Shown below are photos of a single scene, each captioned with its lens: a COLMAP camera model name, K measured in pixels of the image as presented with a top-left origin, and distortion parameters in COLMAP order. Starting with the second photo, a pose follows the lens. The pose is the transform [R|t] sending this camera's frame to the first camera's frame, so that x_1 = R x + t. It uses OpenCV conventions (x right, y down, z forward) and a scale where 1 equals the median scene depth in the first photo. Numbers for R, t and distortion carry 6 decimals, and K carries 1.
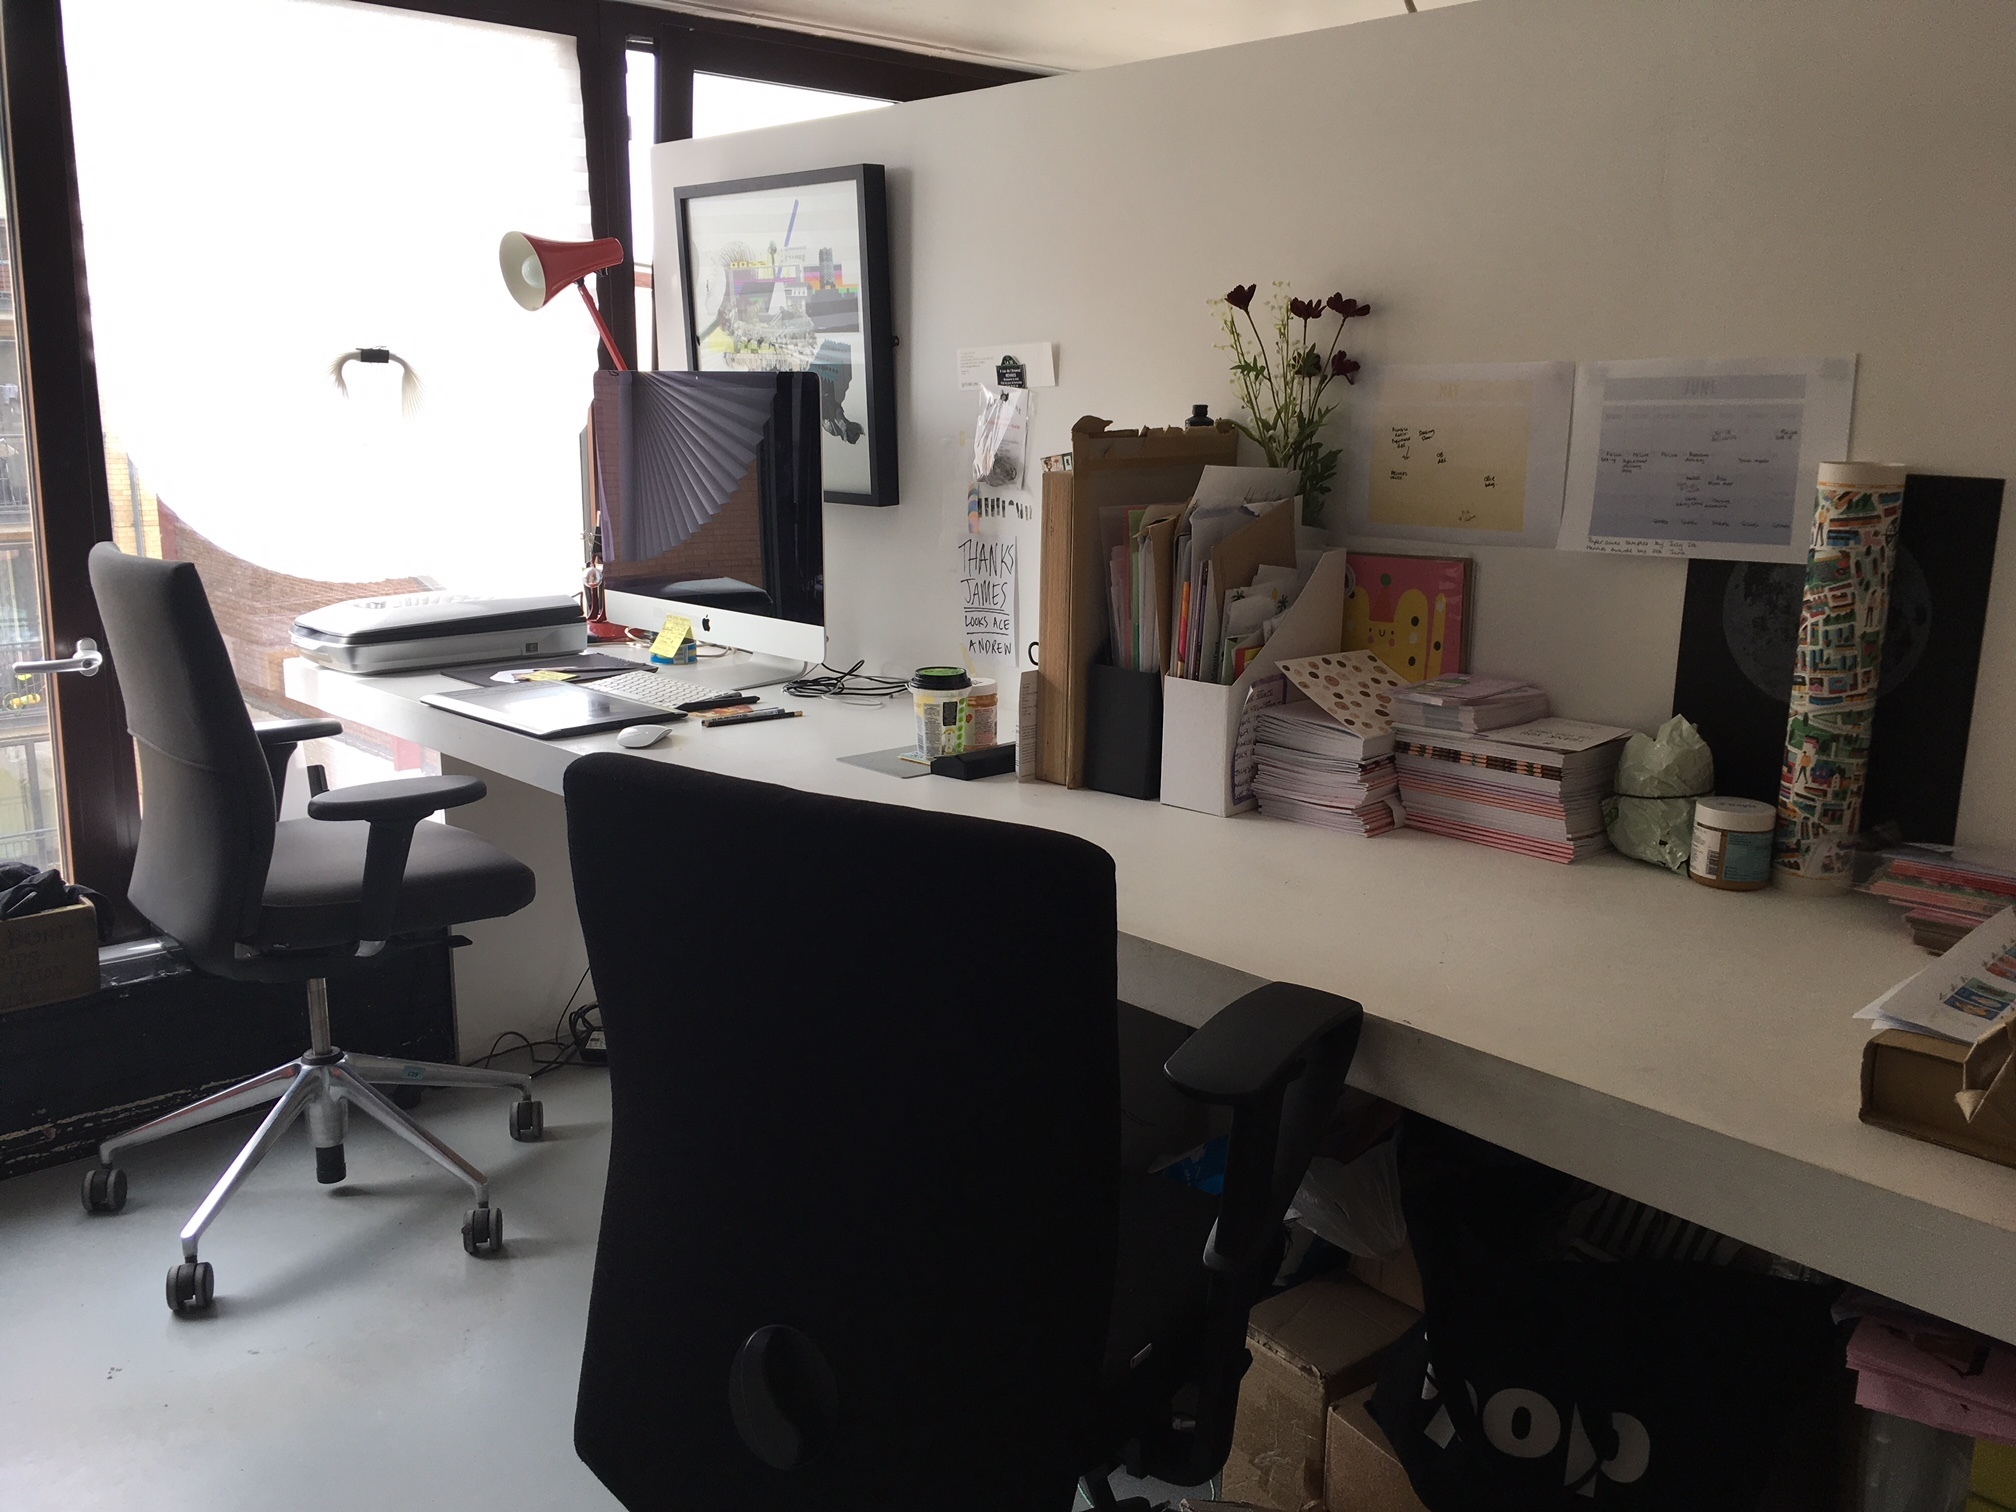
lens RADIAL K [[1713.3, 0, 1009.2], [0, 1713.3, 752.4], [0, 0, 1]] dist [0.025877, -0.005657]
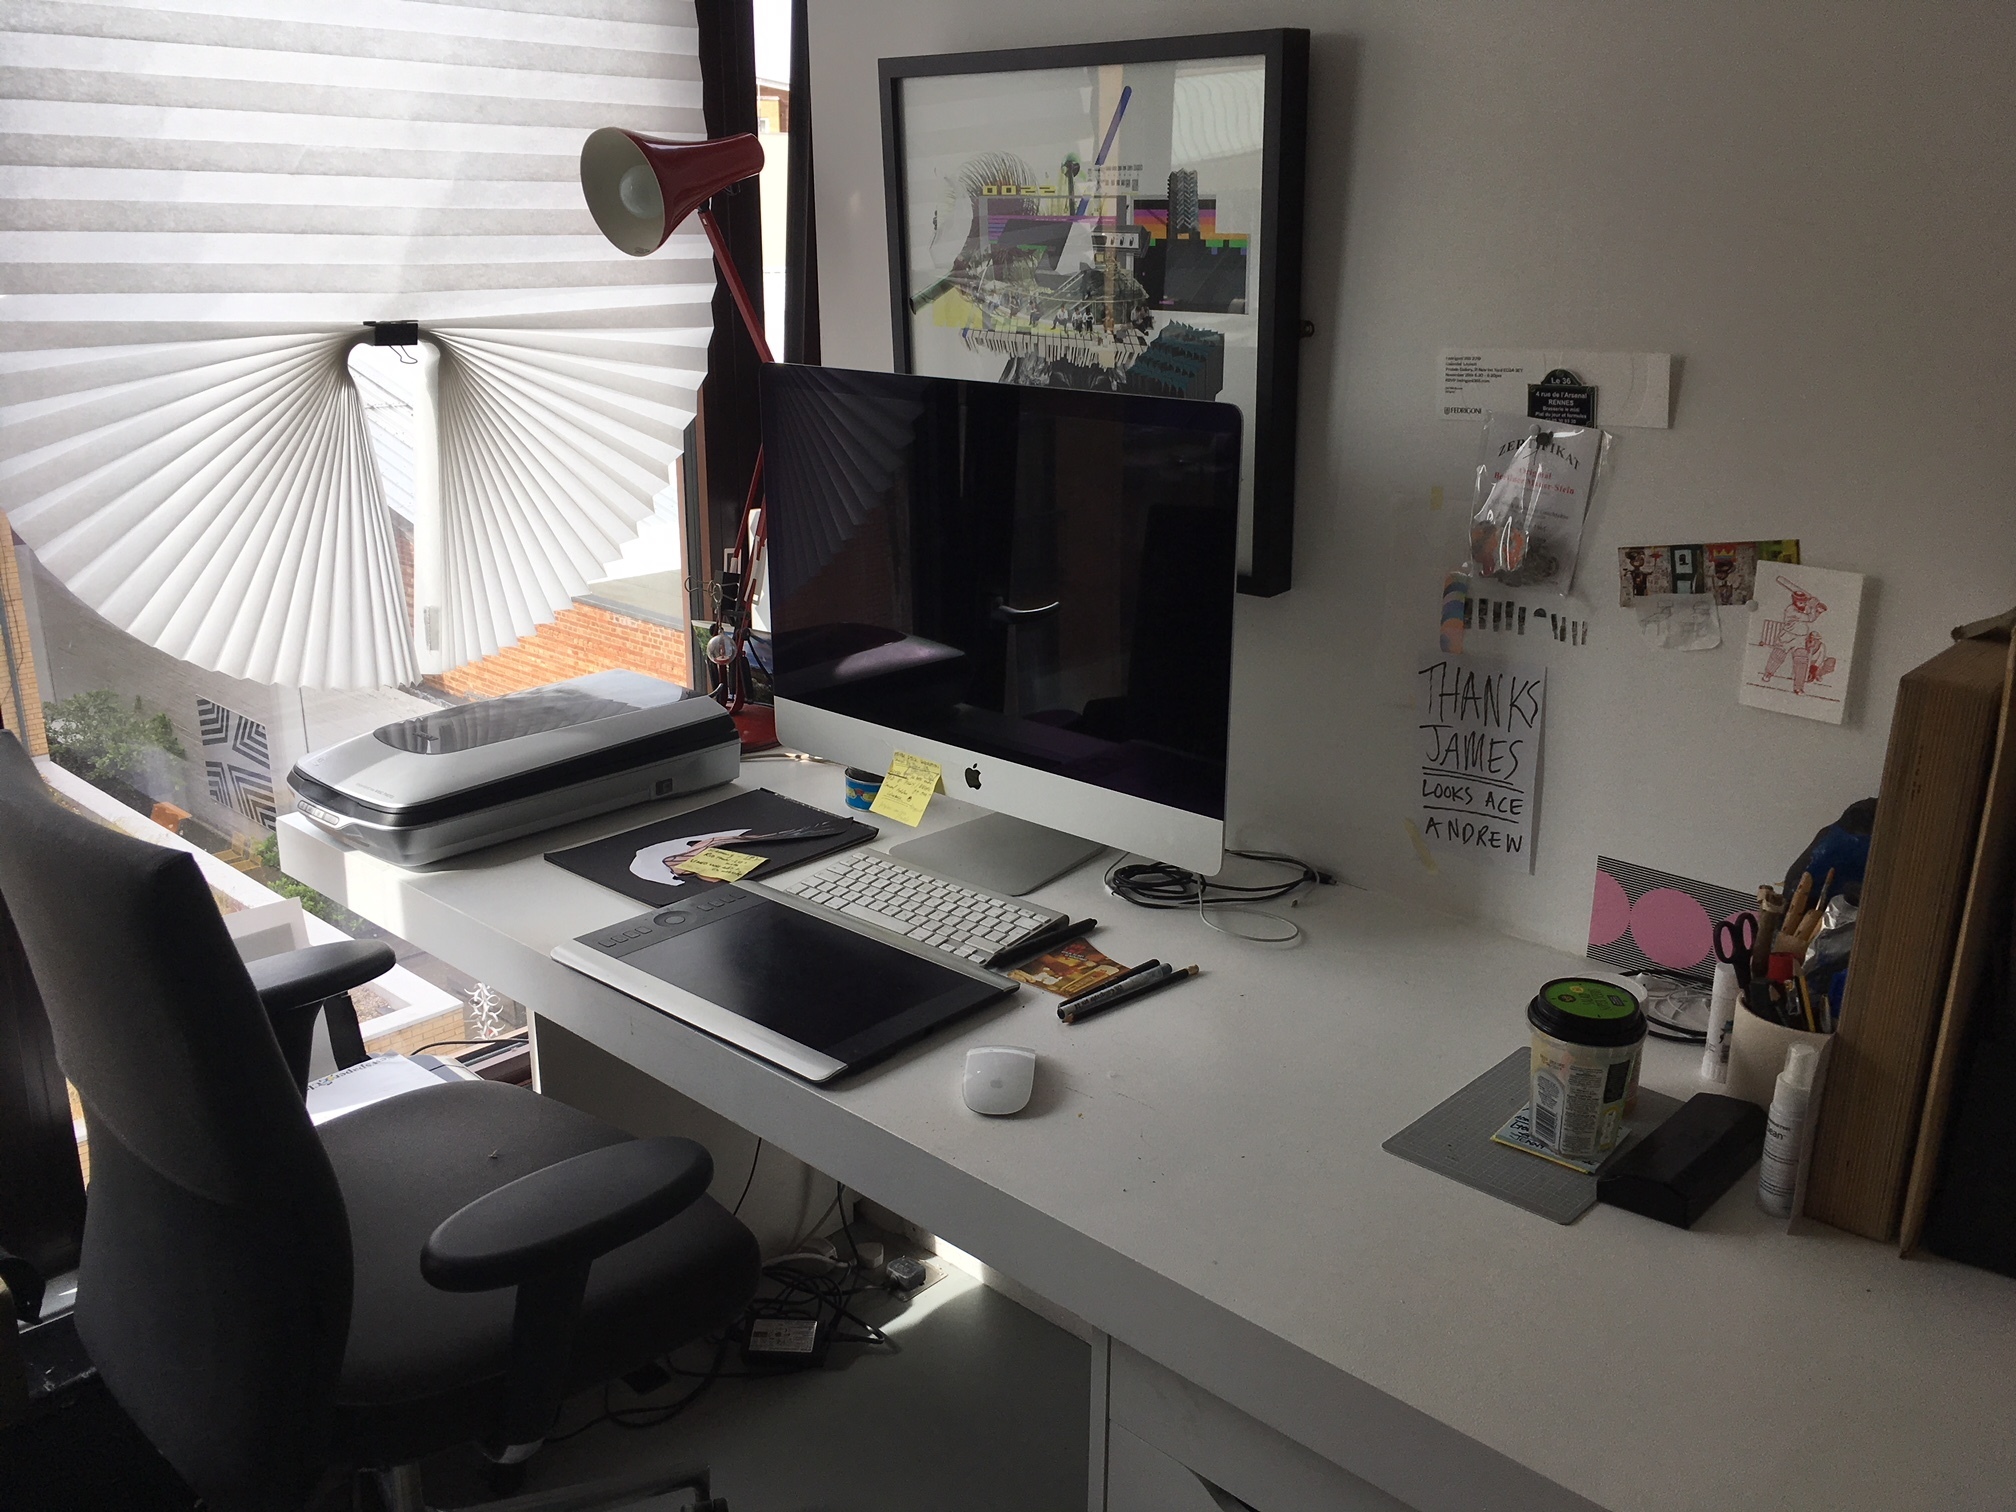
lens RADIAL K [[1713.3, 0, 1006.8], [0, 1713.3, 760.4], [0, 0, 1]] dist [0.025877, -0.005657]
pose [[0.997740, -0.025375, 0.062216, -0.209210], [0.019408, 0.995316, 0.094704, -0.144729], [-0.064327, -0.093283, 0.993559, 0.383380]]
